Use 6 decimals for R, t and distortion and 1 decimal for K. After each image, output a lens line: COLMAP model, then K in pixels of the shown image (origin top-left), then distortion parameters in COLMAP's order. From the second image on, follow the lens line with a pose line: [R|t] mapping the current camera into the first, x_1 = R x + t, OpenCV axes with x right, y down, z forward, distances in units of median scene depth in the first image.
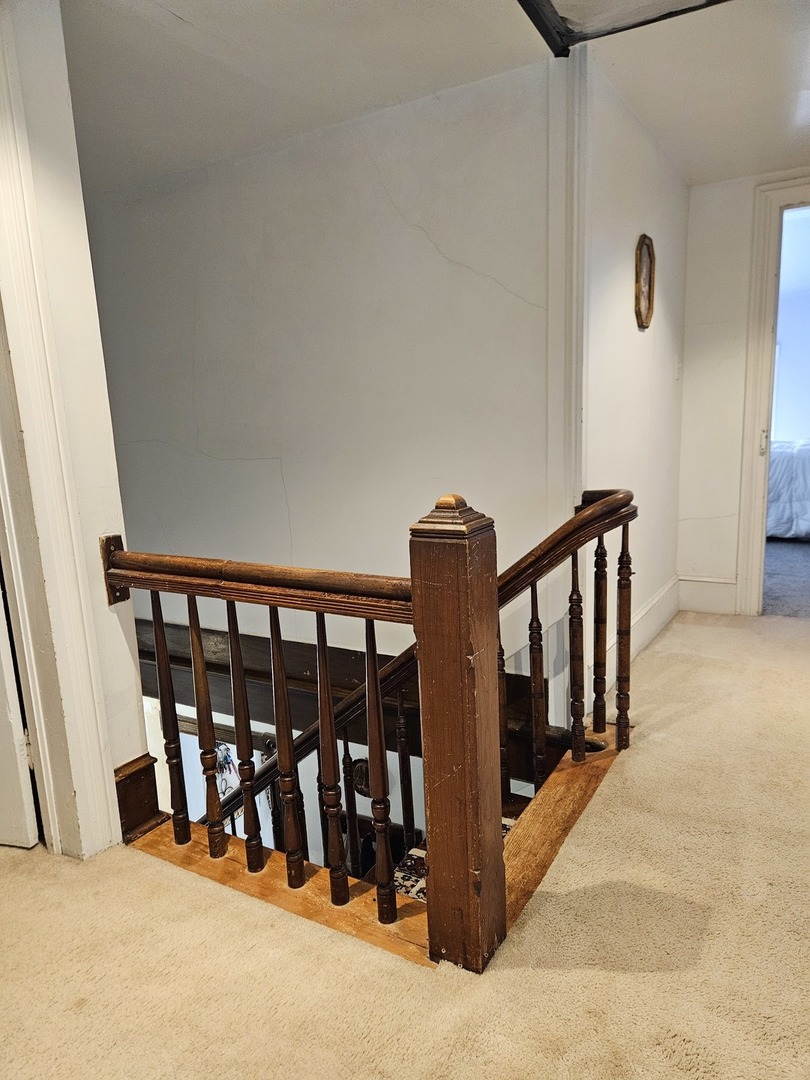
lens RADIAL K [[717.8, 0, 406.6], [0, 717.8, 539.8], [0, 0, 1]] dist [0.003293, 0.000289]
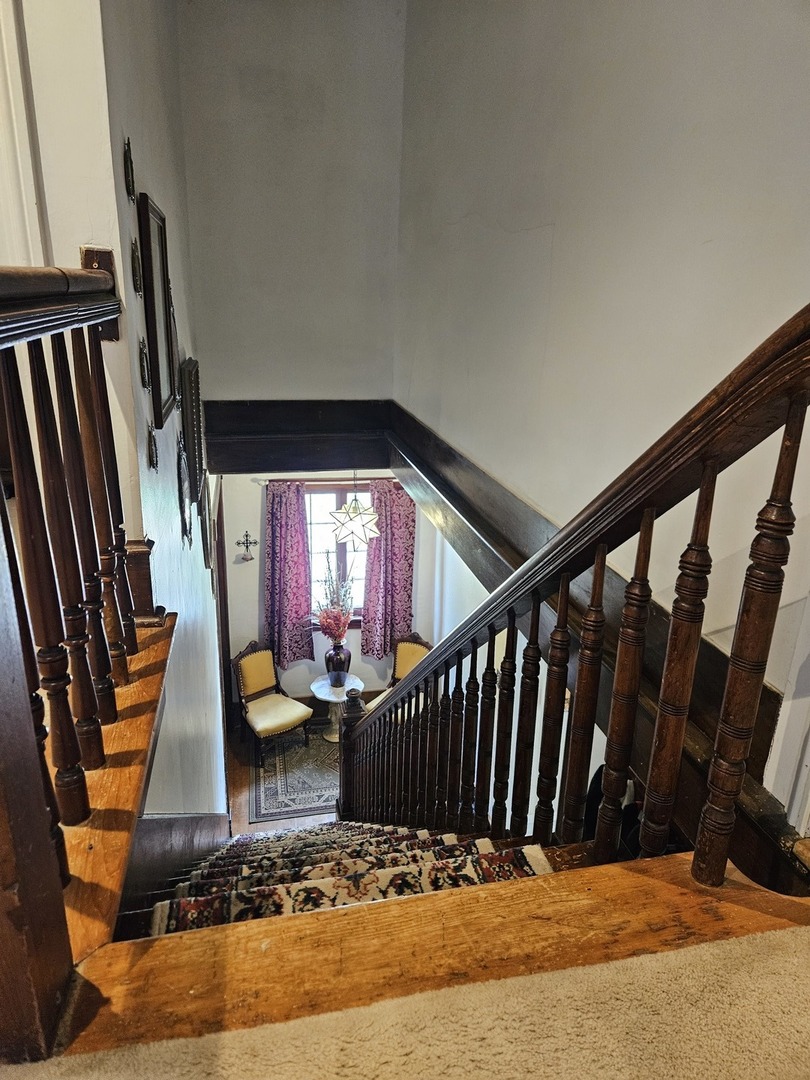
lens RADIAL K [[717.8, 0, 405.3], [0, 717.8, 537.7], [0, 0, 1]] dist [0.003293, 0.000289]
pose [[0.668972, 0.303998, -0.678279, 0.366042], [-0.187013, 0.952022, 0.242241, 0.034583], [0.719377, -0.035206, 0.693727, 0.585850]]
